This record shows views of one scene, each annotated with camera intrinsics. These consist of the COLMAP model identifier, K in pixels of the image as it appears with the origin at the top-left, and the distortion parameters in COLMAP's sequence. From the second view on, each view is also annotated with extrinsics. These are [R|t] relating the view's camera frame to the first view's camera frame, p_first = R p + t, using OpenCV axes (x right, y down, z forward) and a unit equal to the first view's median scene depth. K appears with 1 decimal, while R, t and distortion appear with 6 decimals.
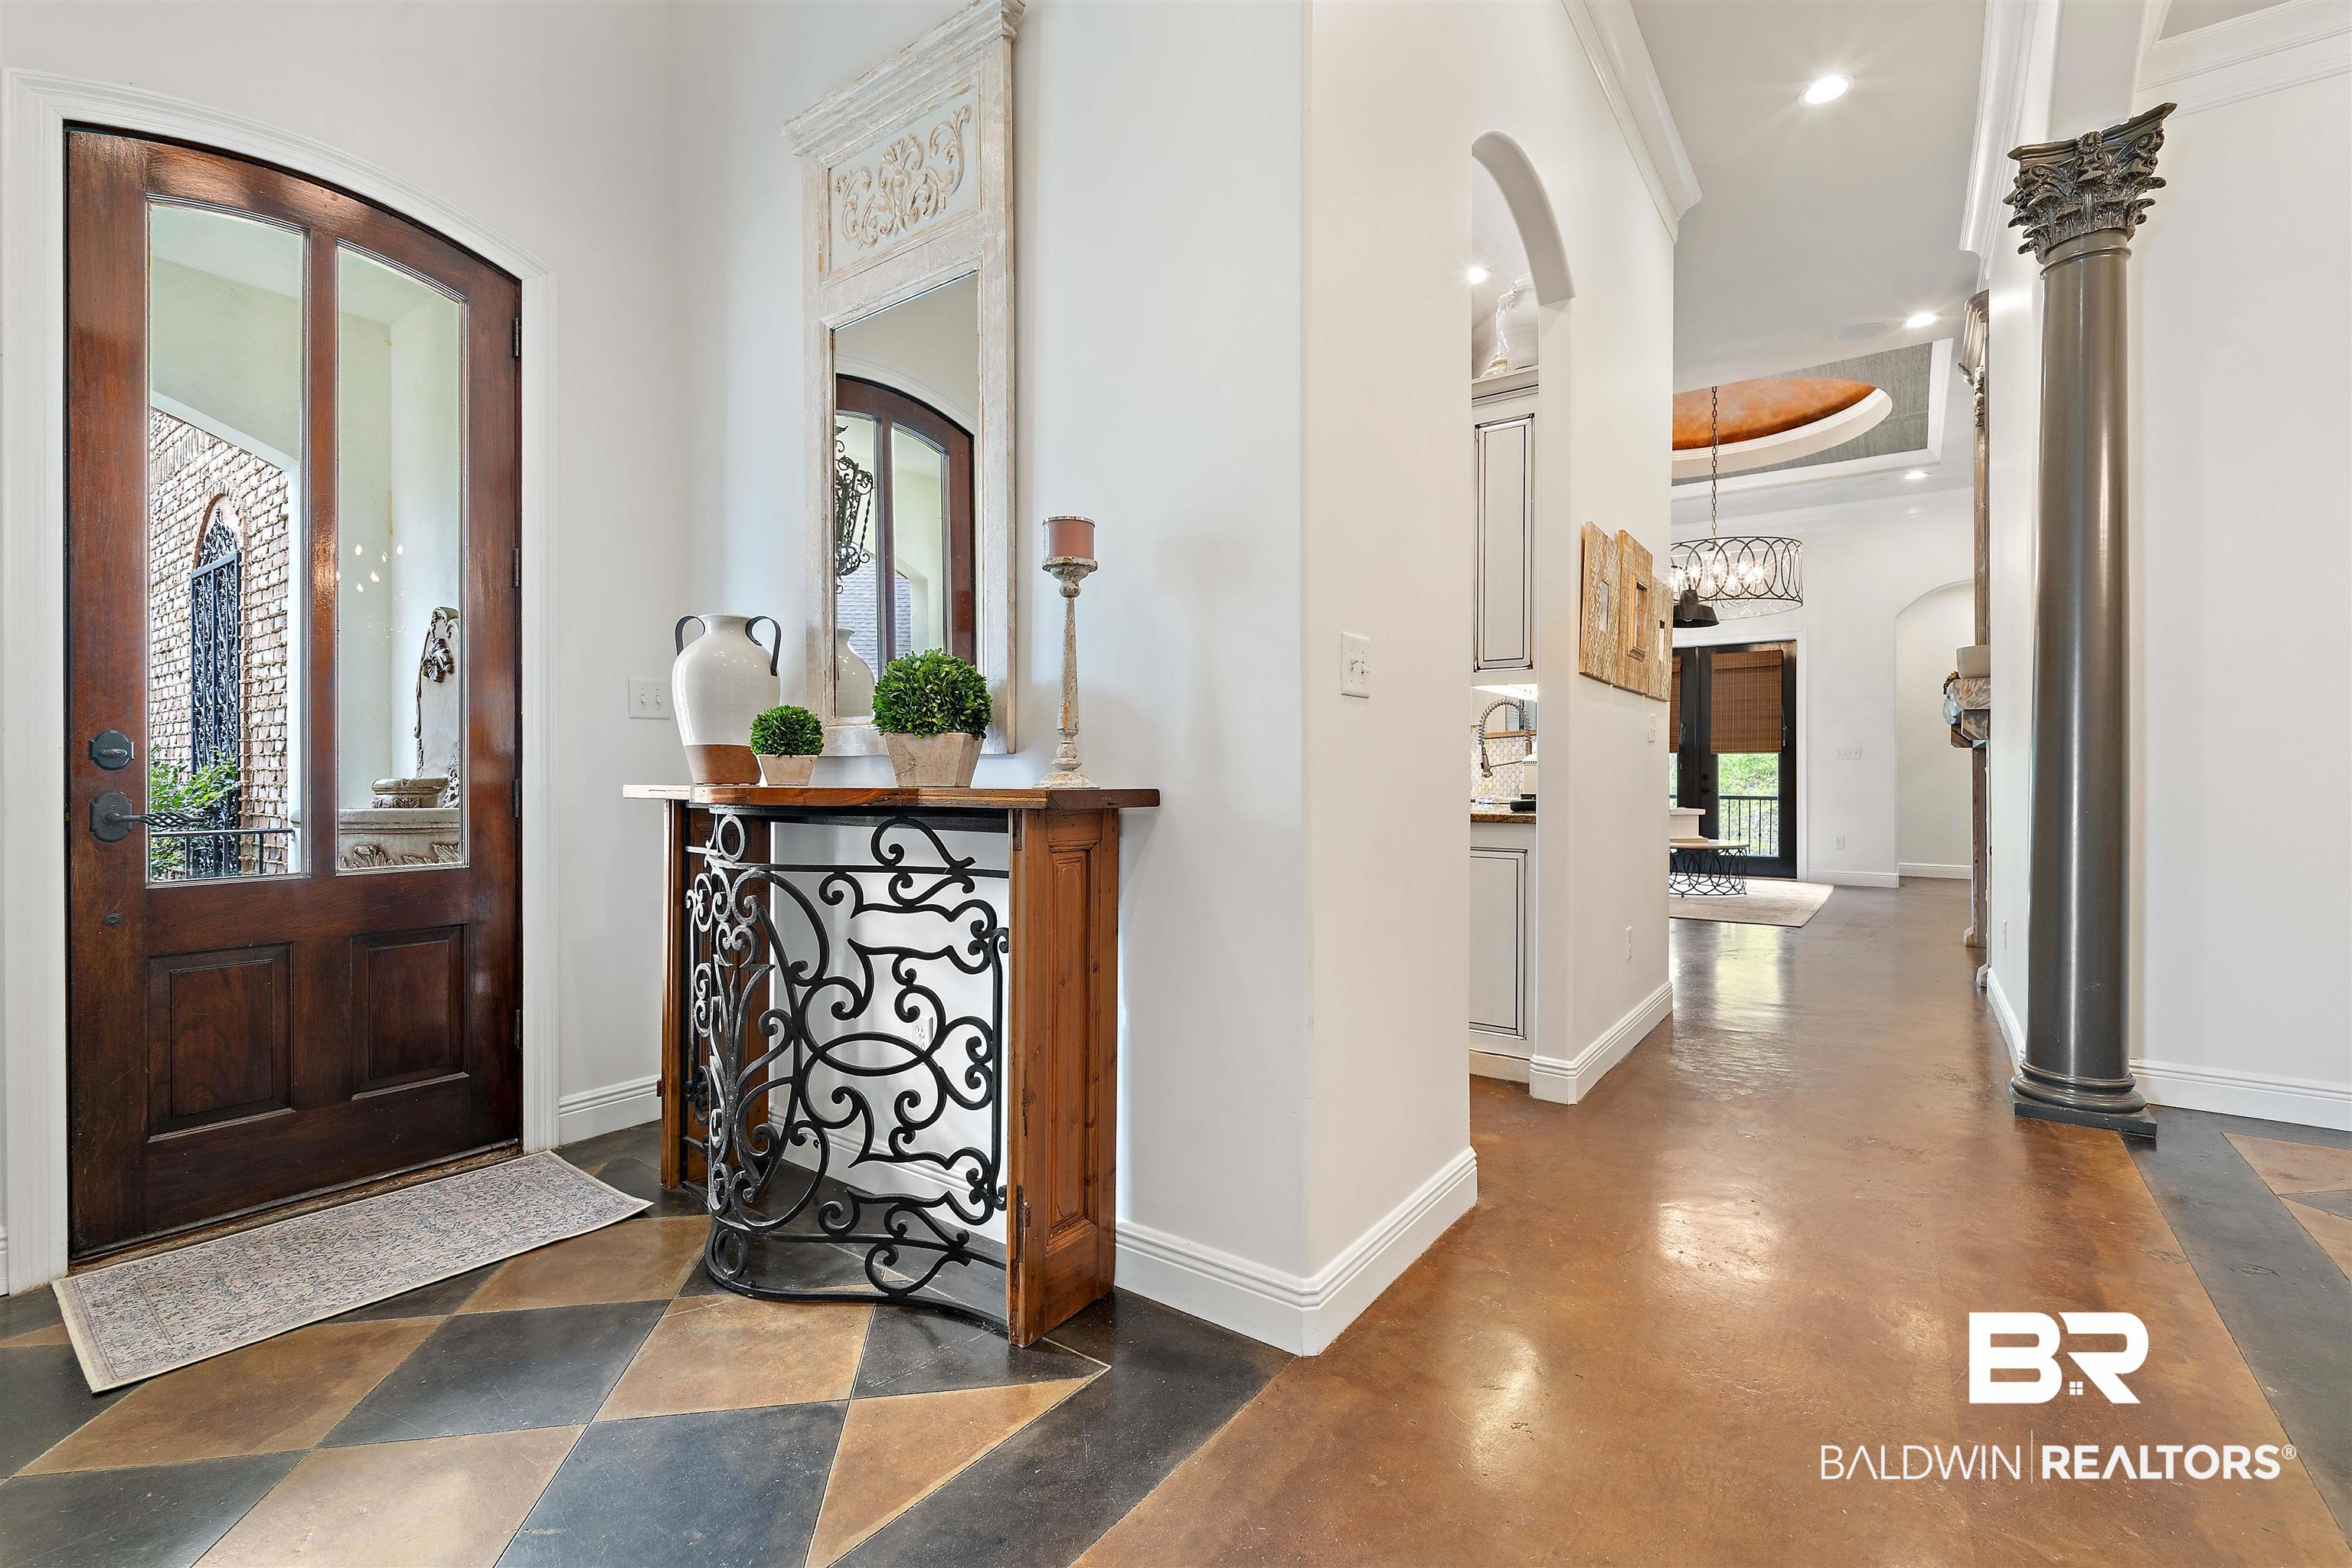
lens RADIAL K [[1023.3, 0, 1177.3], [0, 1023.3, 783.3], [0, 0, 1]] dist [0.003083, 0.000602]
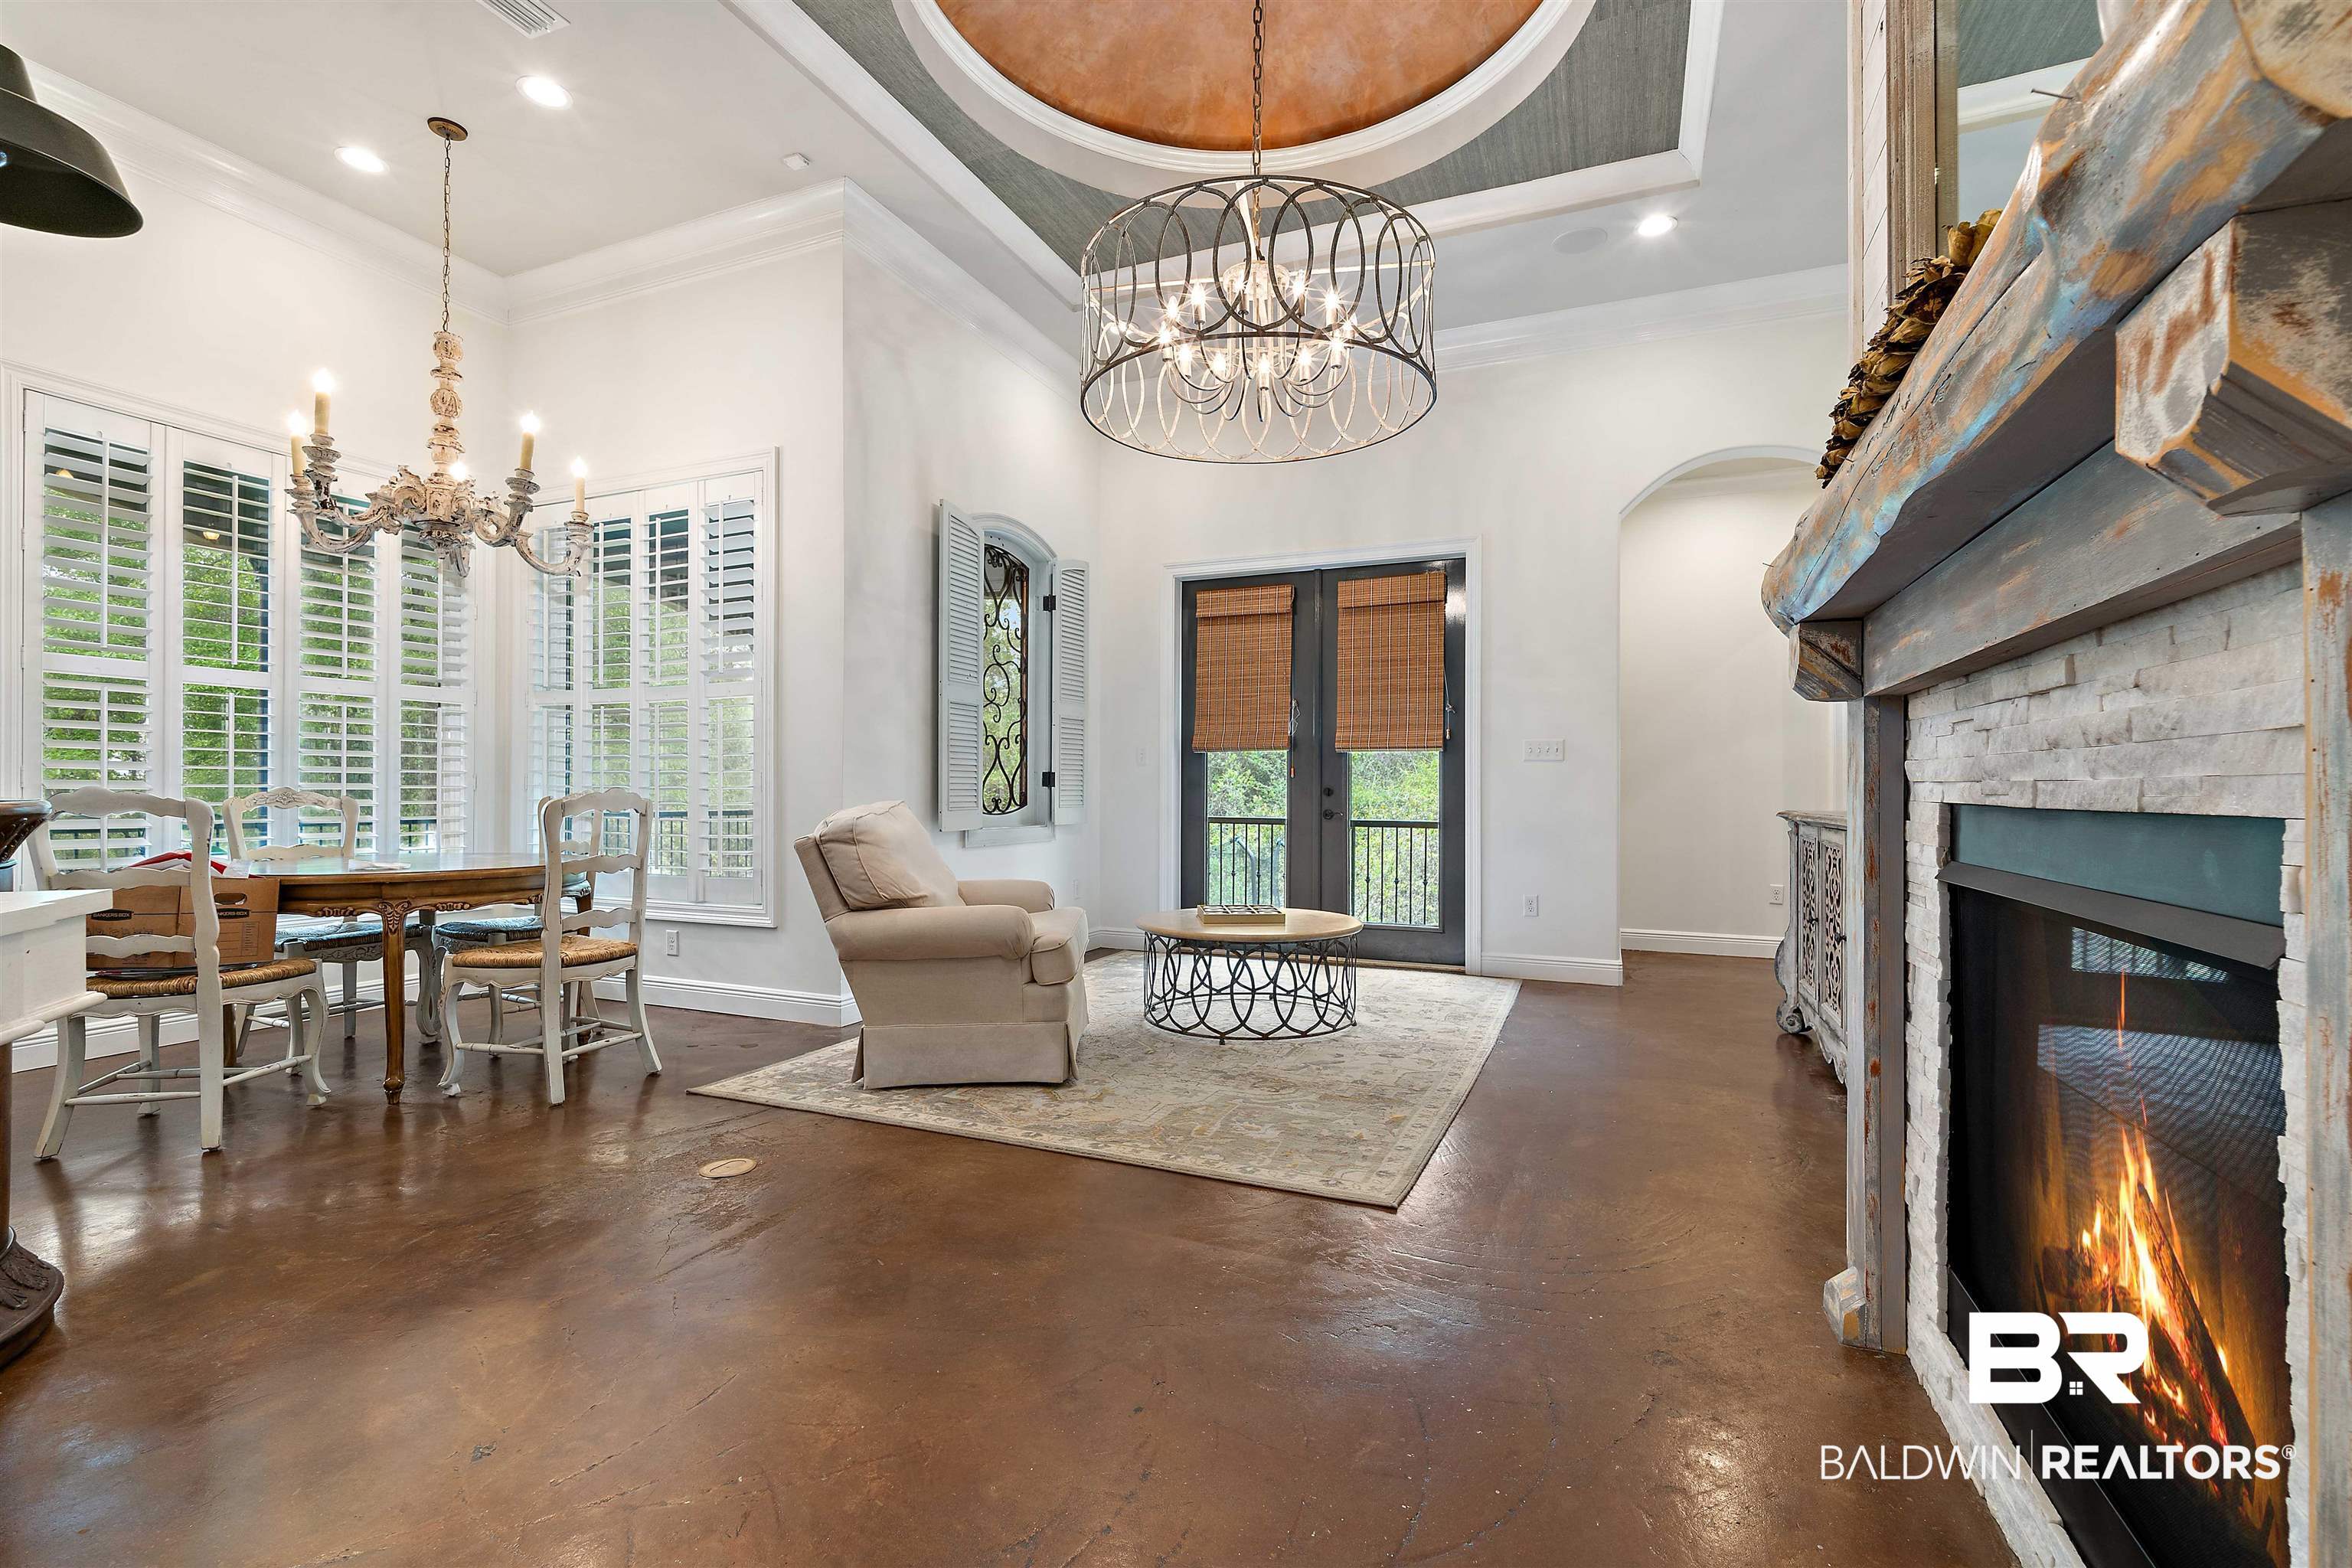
lens RADIAL K [[1023.3, 0, 1176.2], [0, 1023.3, 789.4], [0, 0, 1]] dist [0.003083, 0.000602]
pose [[0.970584, 0.006200, 0.240683, 0.312001], [-0.002160, 0.999852, -0.017044, 0.003727], [-0.240754, 0.016023, 0.970454, 0.486972]]
